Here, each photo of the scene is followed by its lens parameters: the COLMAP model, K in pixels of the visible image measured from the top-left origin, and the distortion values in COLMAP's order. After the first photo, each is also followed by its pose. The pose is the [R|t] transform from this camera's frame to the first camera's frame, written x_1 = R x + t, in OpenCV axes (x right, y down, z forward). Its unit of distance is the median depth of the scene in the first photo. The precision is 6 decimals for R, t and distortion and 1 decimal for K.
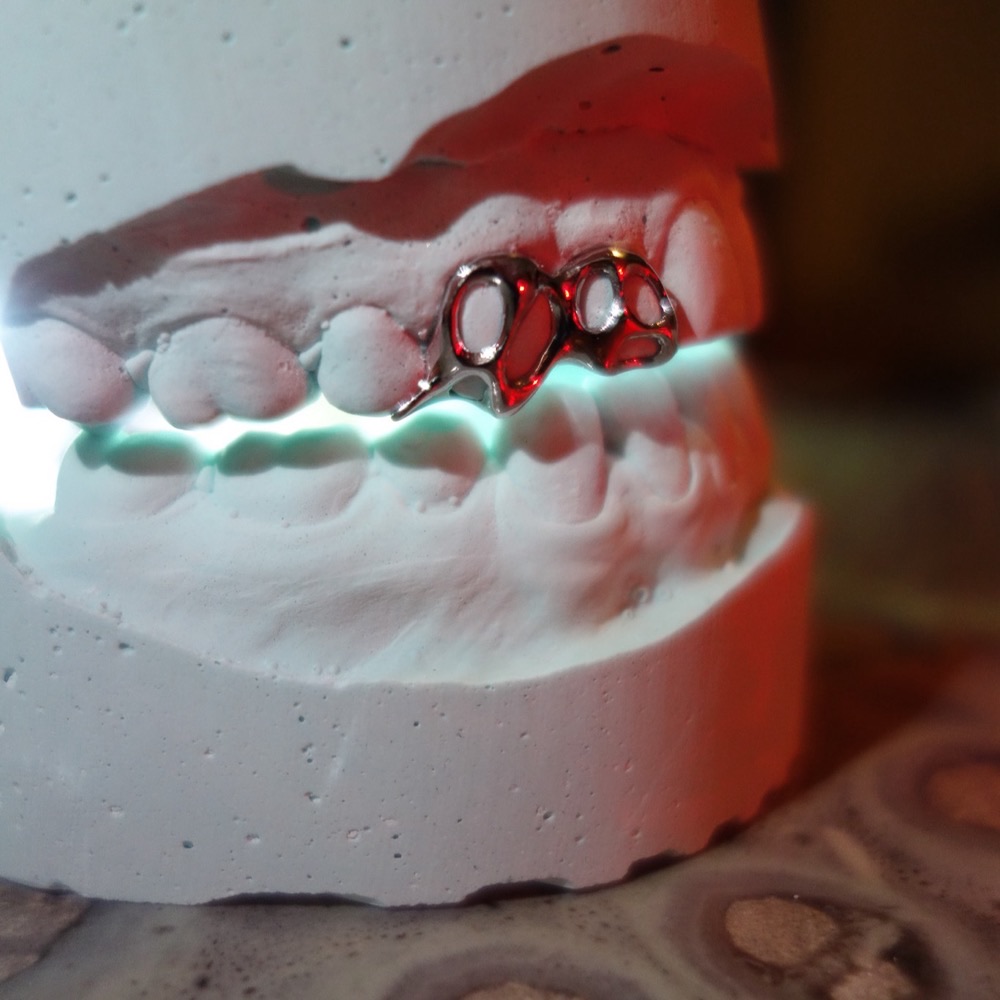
lens RADIAL K [[1129.5, 0, 500.0], [0, 1129.5, 500.0], [0, 0, 1]] dist [0.026207, 0.020192]
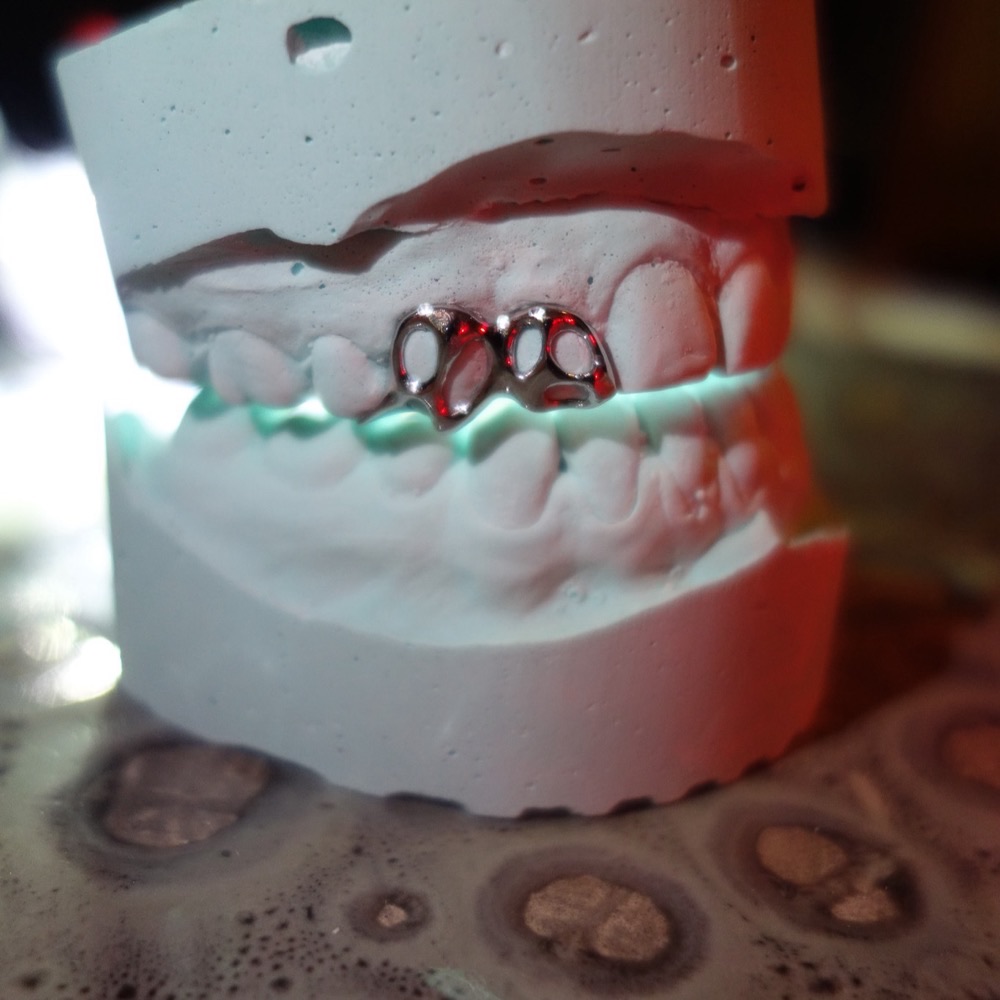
lens RADIAL K [[1129.5, 0, 500.0], [0, 1129.5, 500.0], [0, 0, 1]] dist [0.026207, 0.020192]
pose [[0.929150, 0.165398, -0.330641, 0.496091], [-0.136831, 0.984683, 0.108058, -0.150375], [0.343449, -0.055160, 0.937550, -0.134679]]
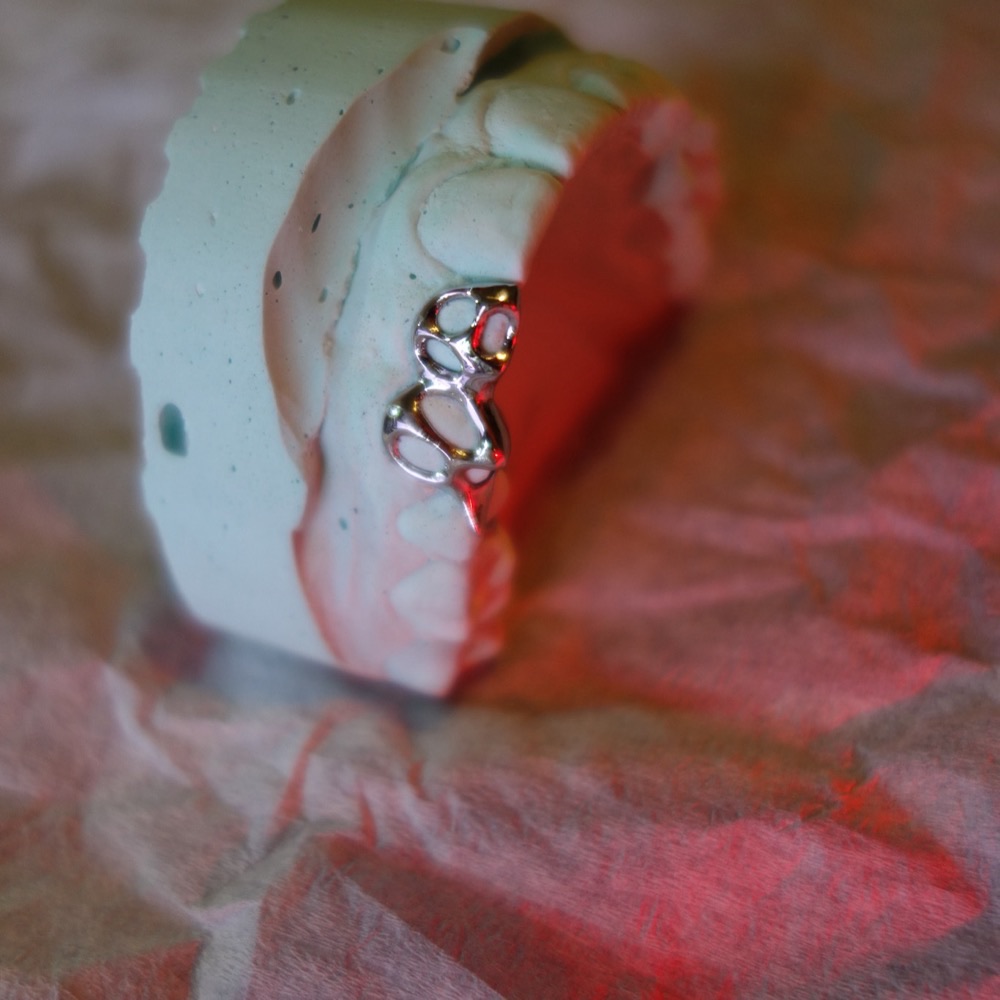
lens RADIAL K [[1129.5, 0, 500.0], [0, 1129.5, 500.0], [0, 0, 1]] dist [0.026207, 0.020192]
pose [[0.216839, -0.761201, -0.611191, 0.754311], [0.760204, 0.524449, -0.383463, 0.431474], [0.612430, -0.381480, 0.692389, 0.133106]]
